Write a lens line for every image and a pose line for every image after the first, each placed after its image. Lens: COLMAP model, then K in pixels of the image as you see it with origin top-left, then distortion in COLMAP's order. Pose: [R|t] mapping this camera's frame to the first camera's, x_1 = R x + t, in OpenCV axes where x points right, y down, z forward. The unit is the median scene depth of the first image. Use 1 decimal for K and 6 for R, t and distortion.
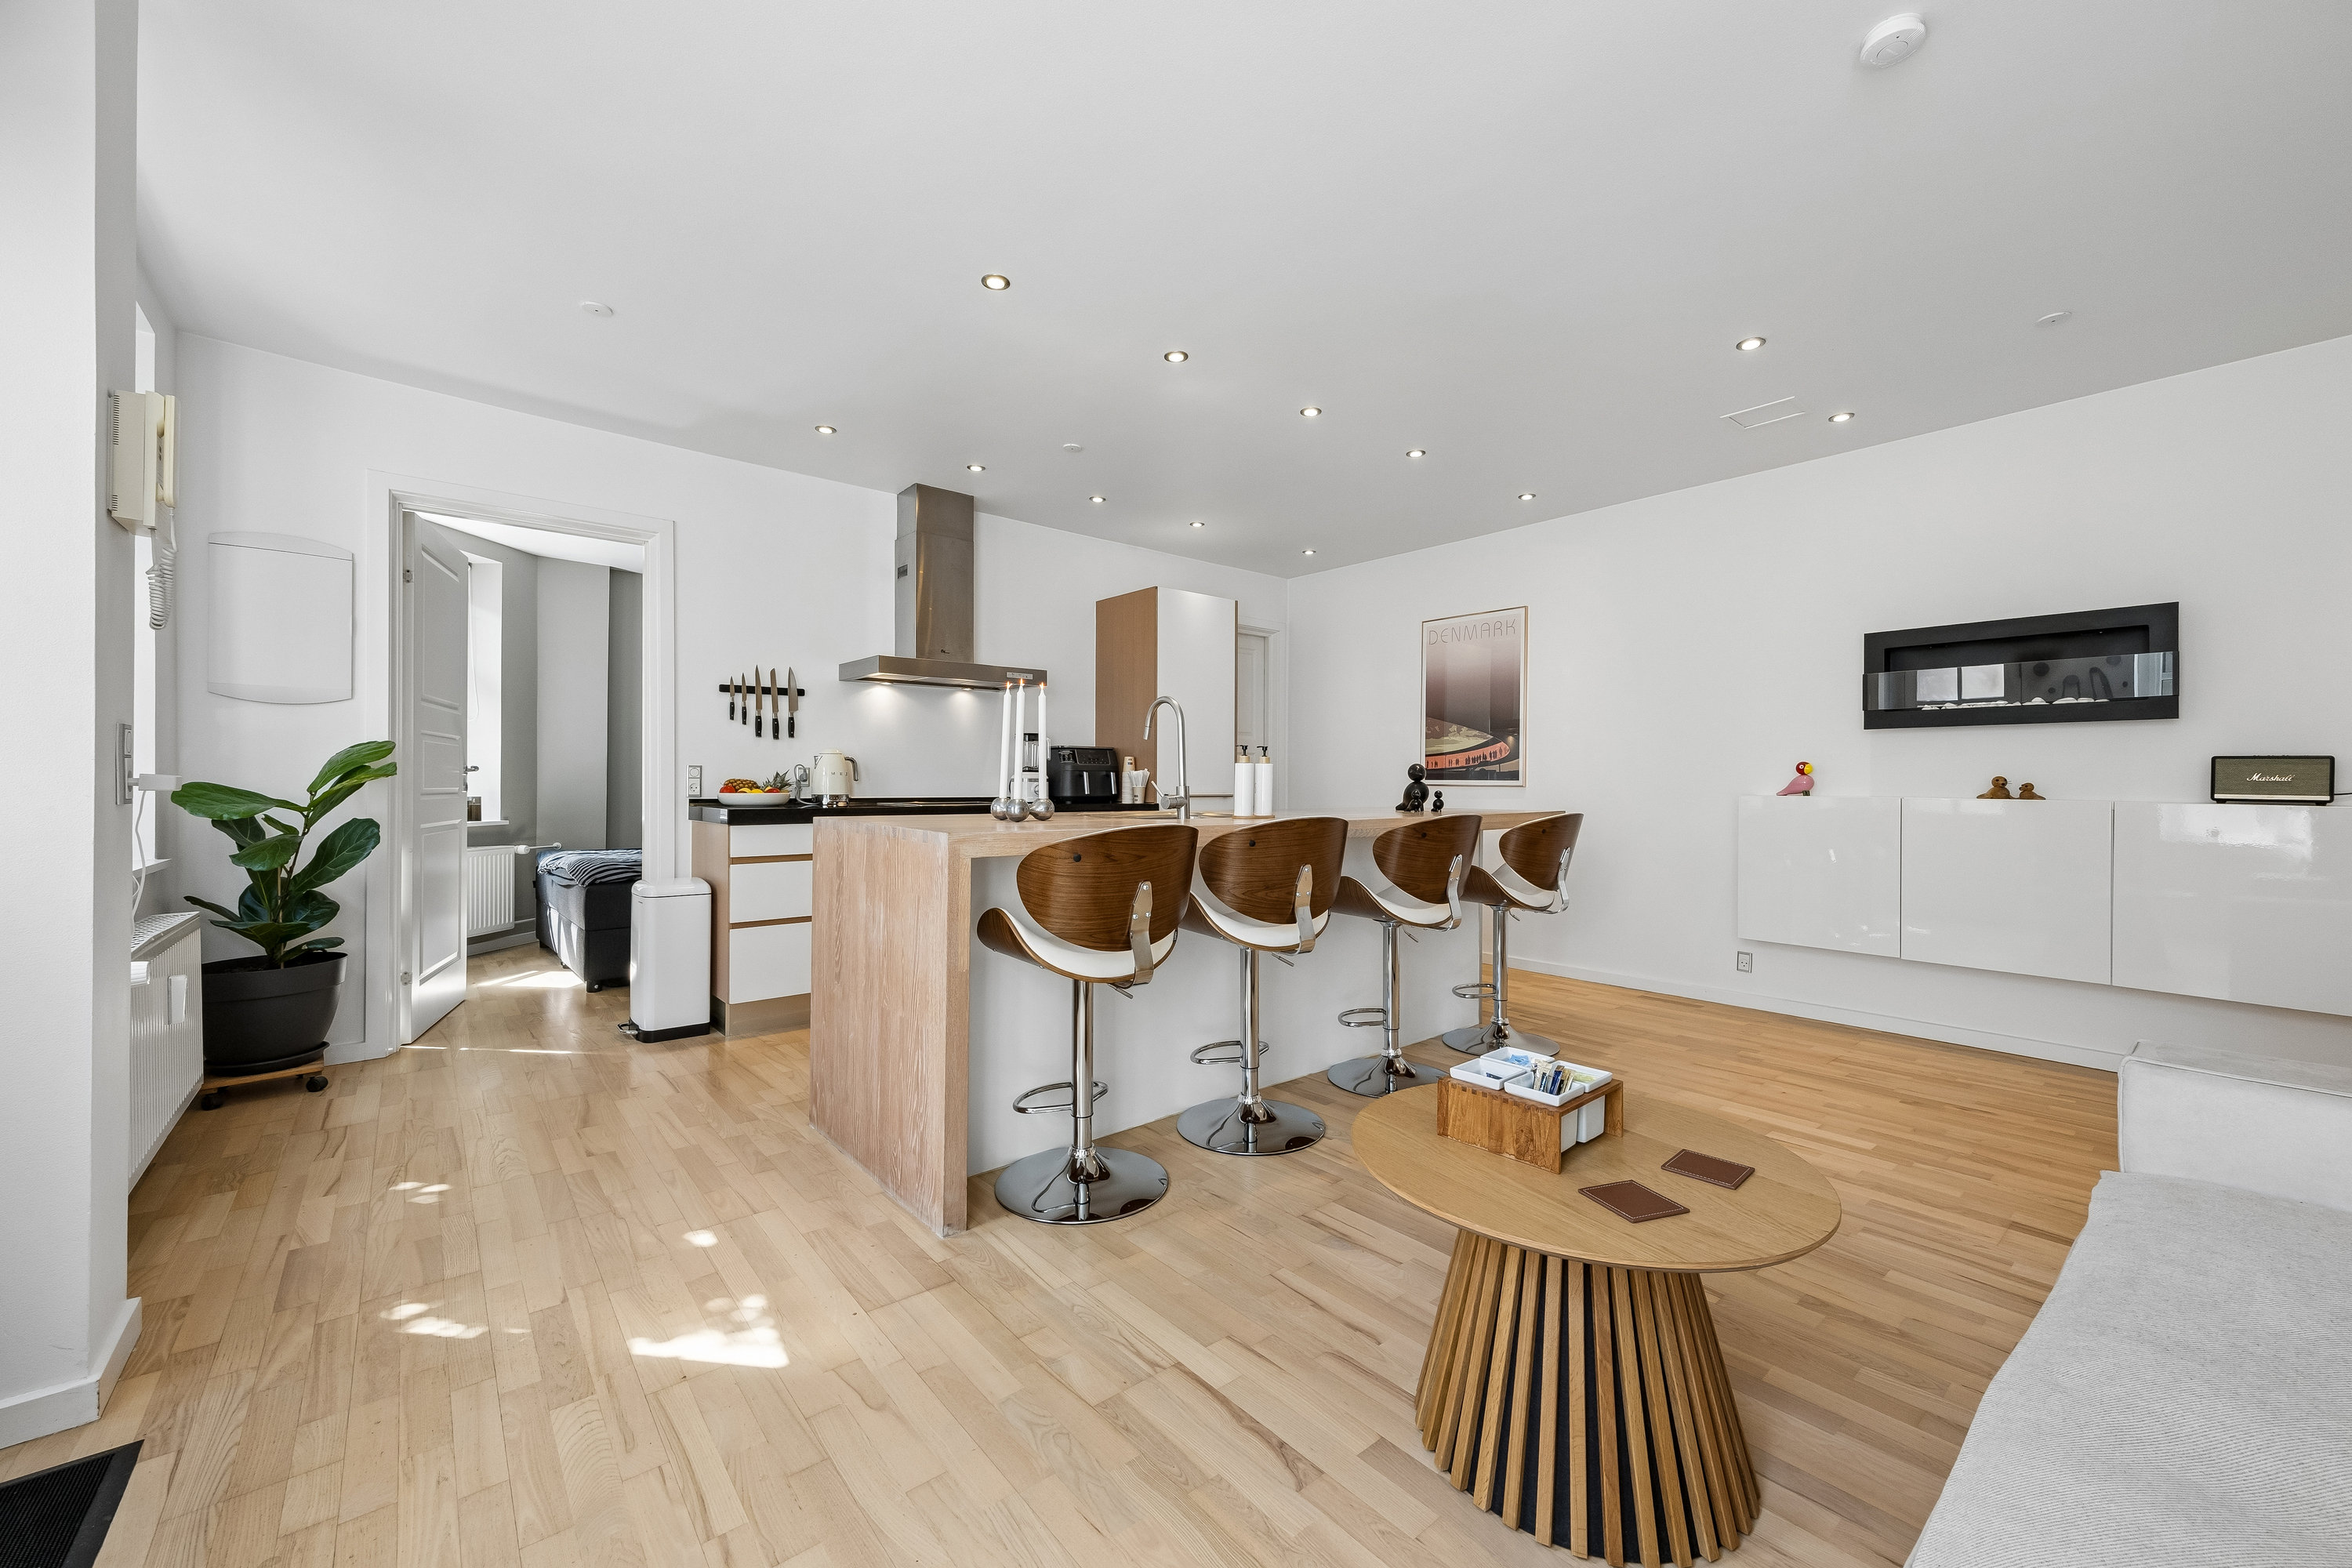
lens RADIAL K [[914.2, 0, 1142.3], [0, 914.2, 778.1], [0, 0, 1]] dist [0.010475, -0.000305]
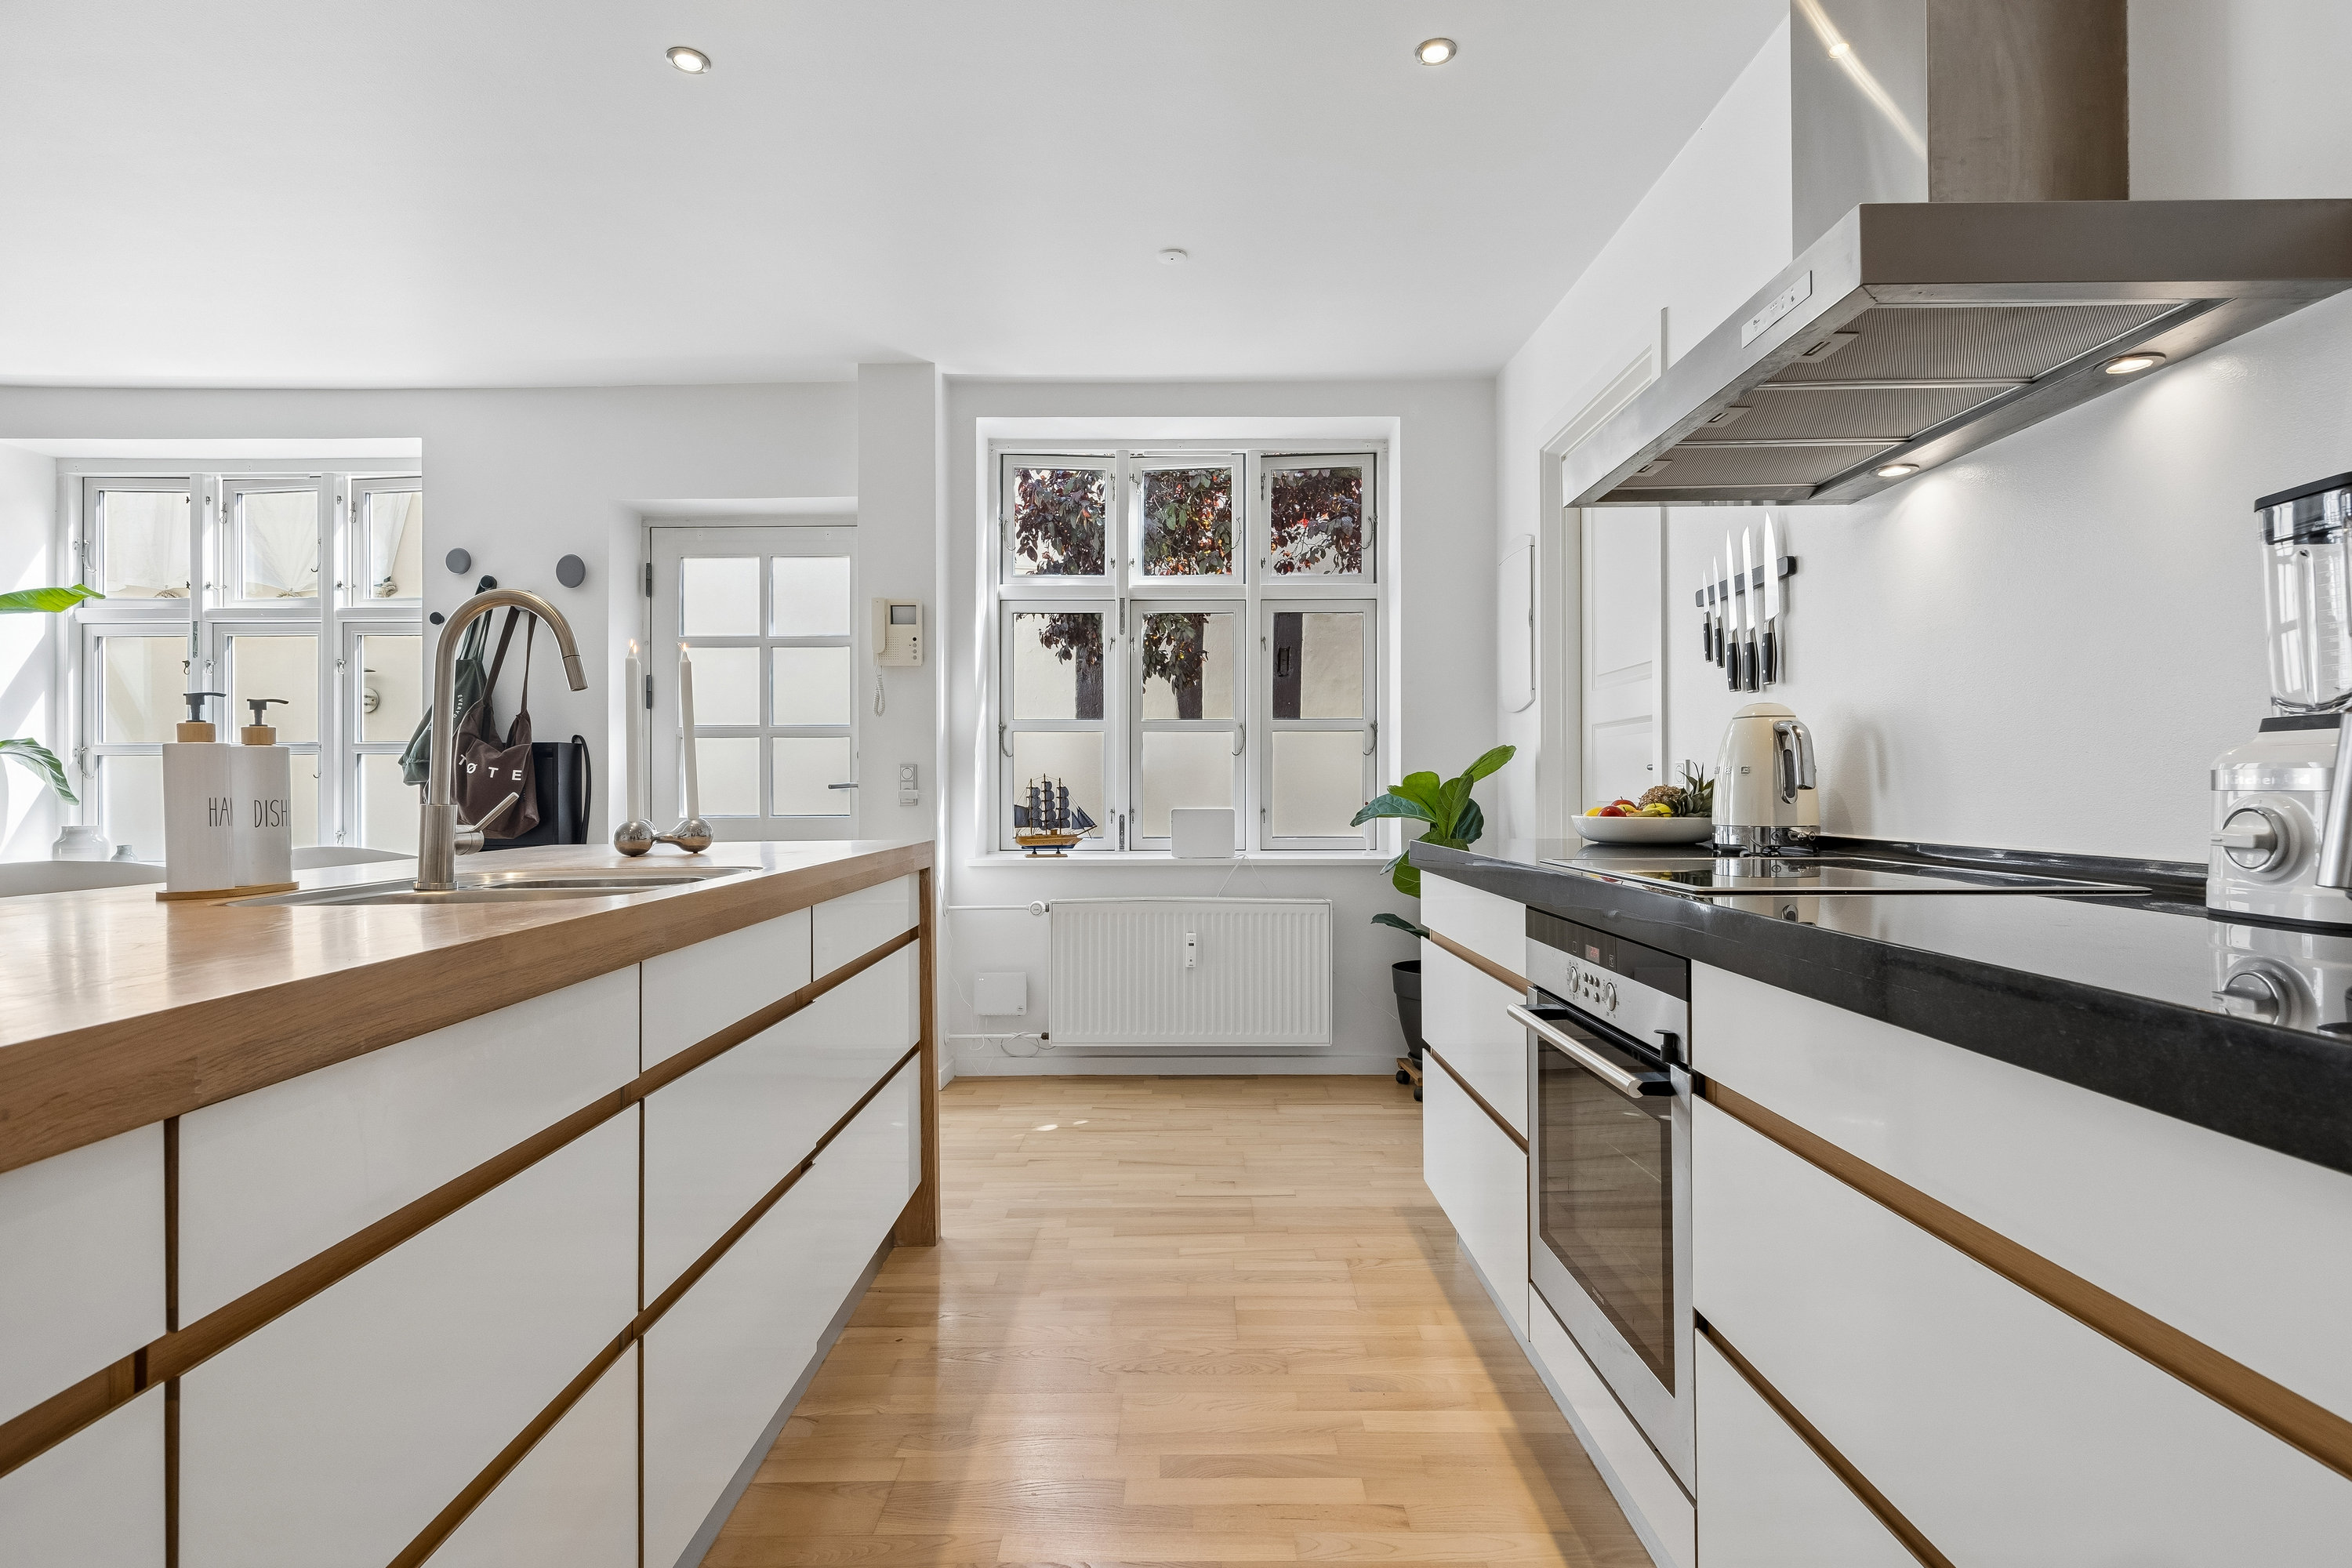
lens RADIAL K [[1192.1, 0, 1169.8], [0, 1192.1, 781.6], [0, 0, 1]] dist [0.032634, -0.008465]
pose [[-0.640445, -0.007608, -0.767966, 0.259284], [0.001334, 0.999938, -0.011018, 0.003484], [0.768002, -0.008081, -0.640396, 1.691864]]
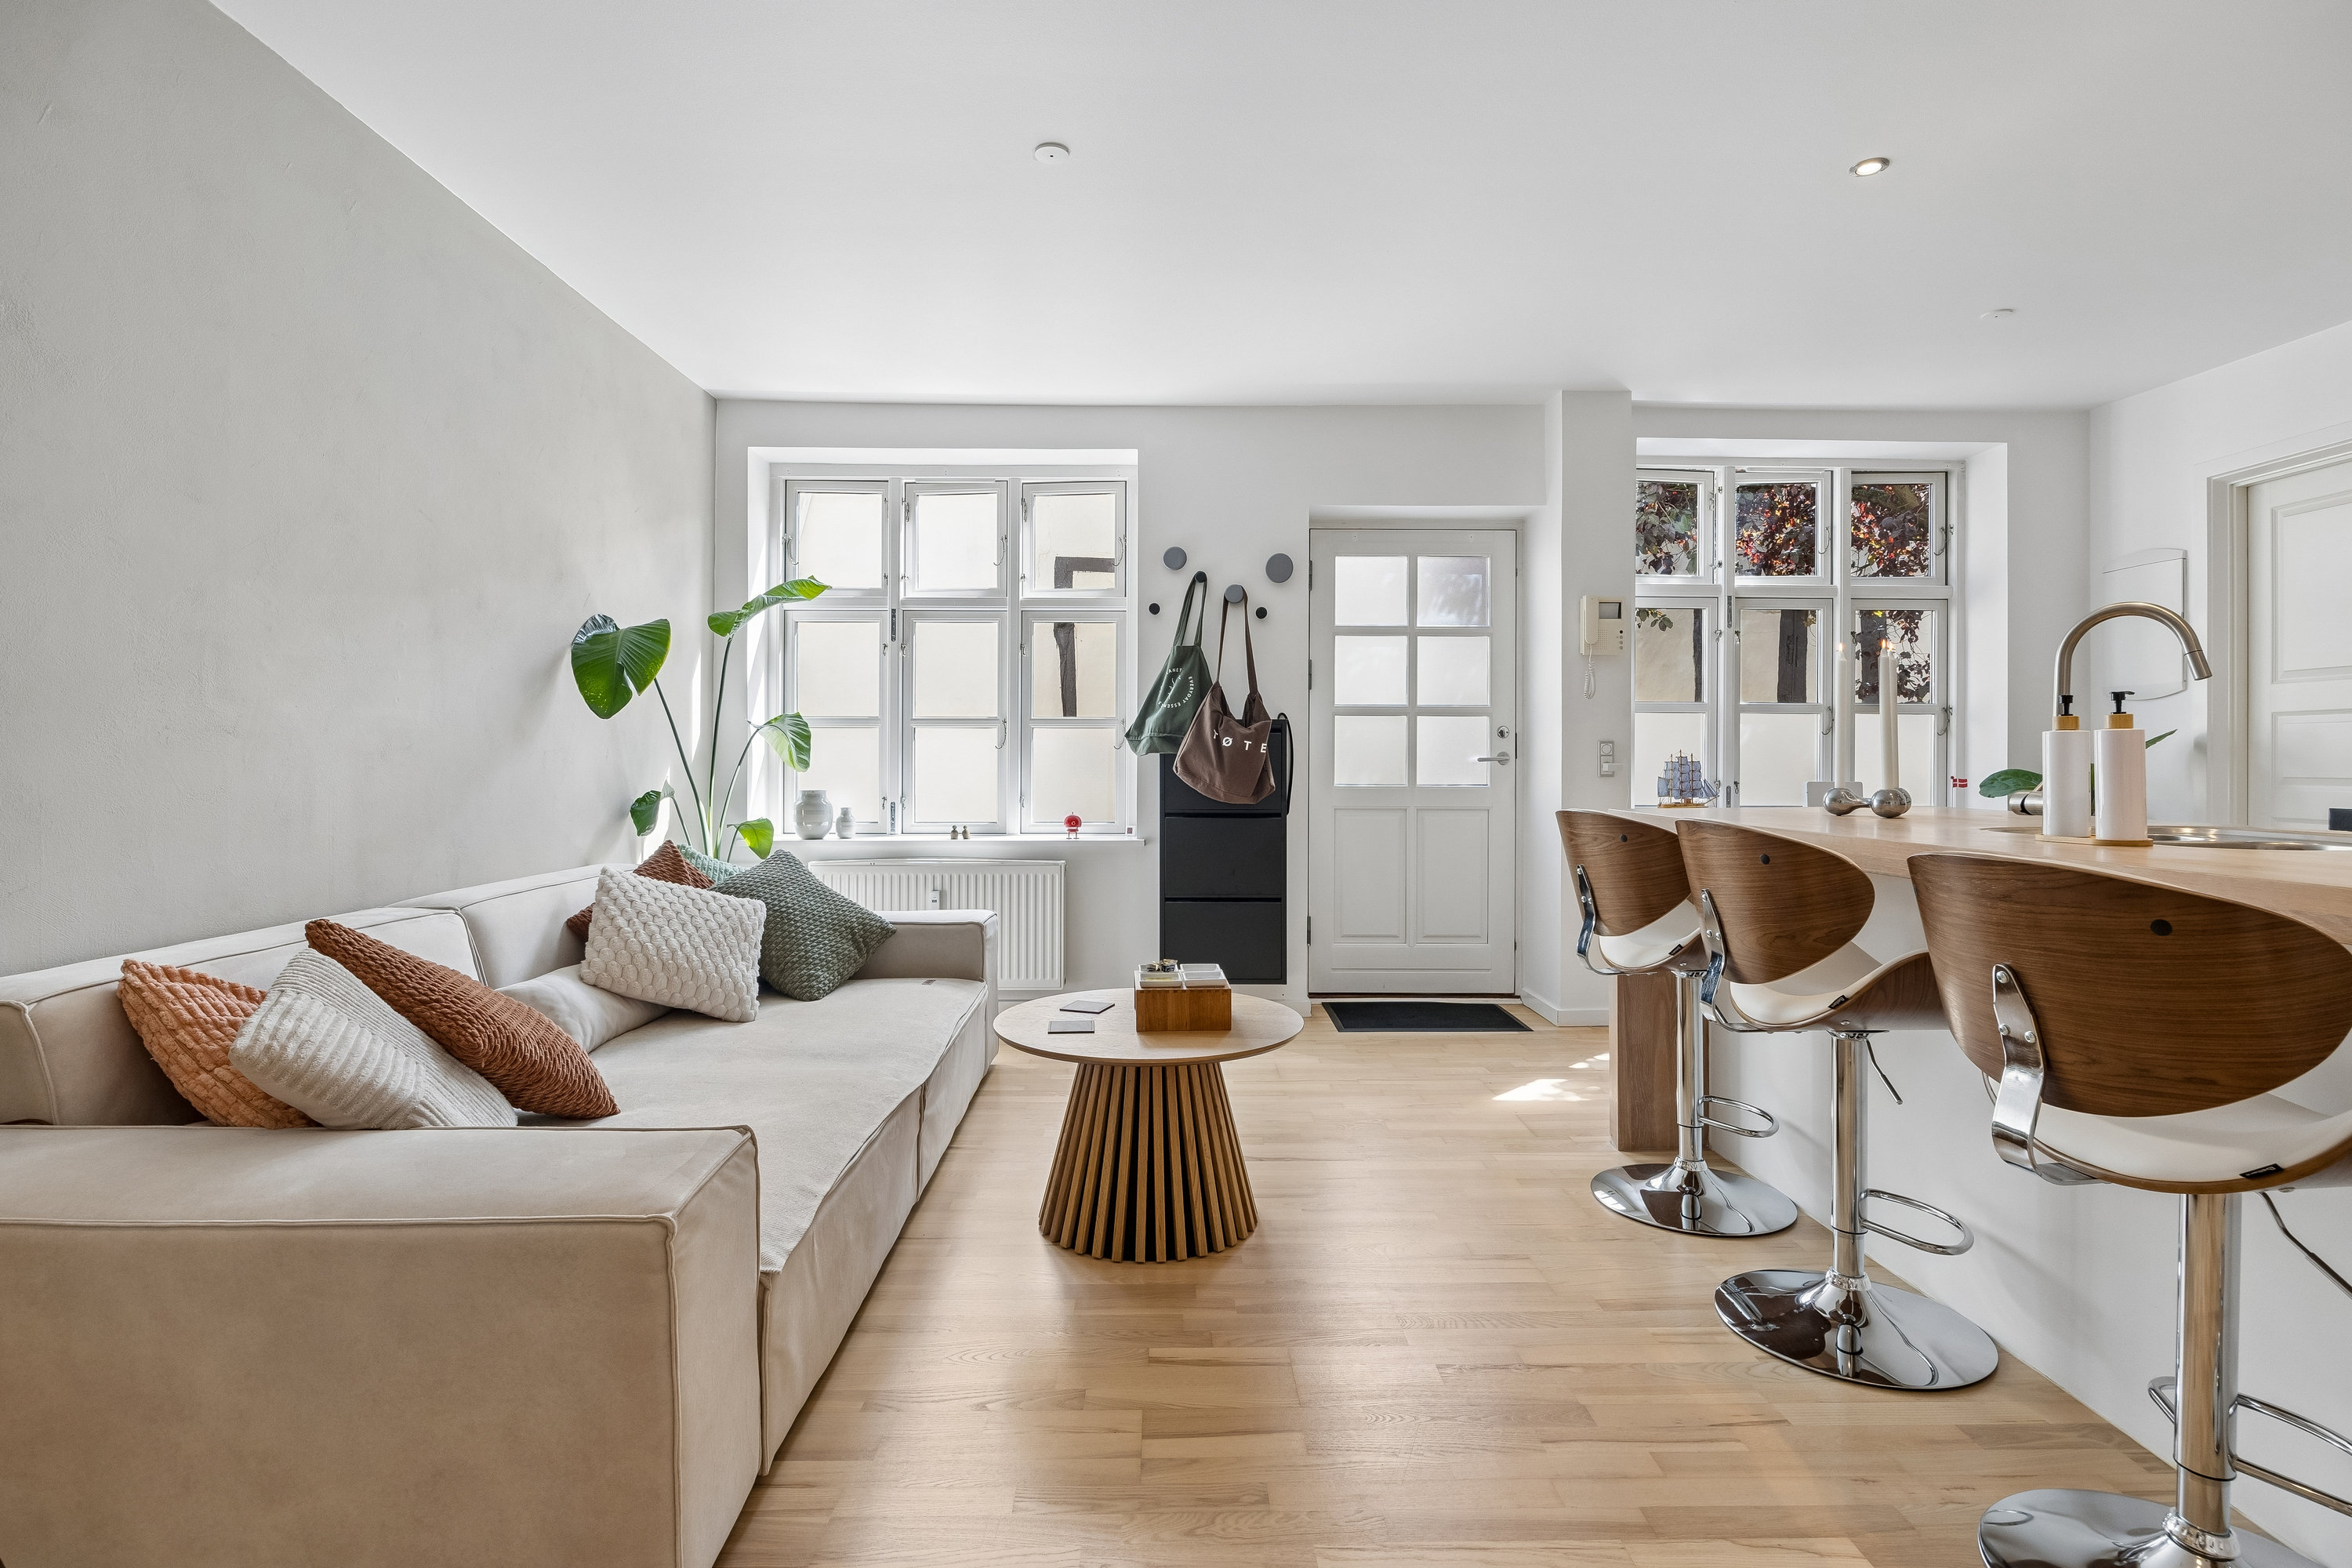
lens RADIAL K [[1136.4, 0, 1158.4], [0, 1136.4, 766.1], [0, 0, 1]] dist [-0.023284, 0.003915]
pose [[-0.622131, -0.003678, -0.782905, 0.933558], [-0.003582, 0.999992, -0.001851, 0.005996], [0.782905, 0.001653, -0.622139, 1.031569]]
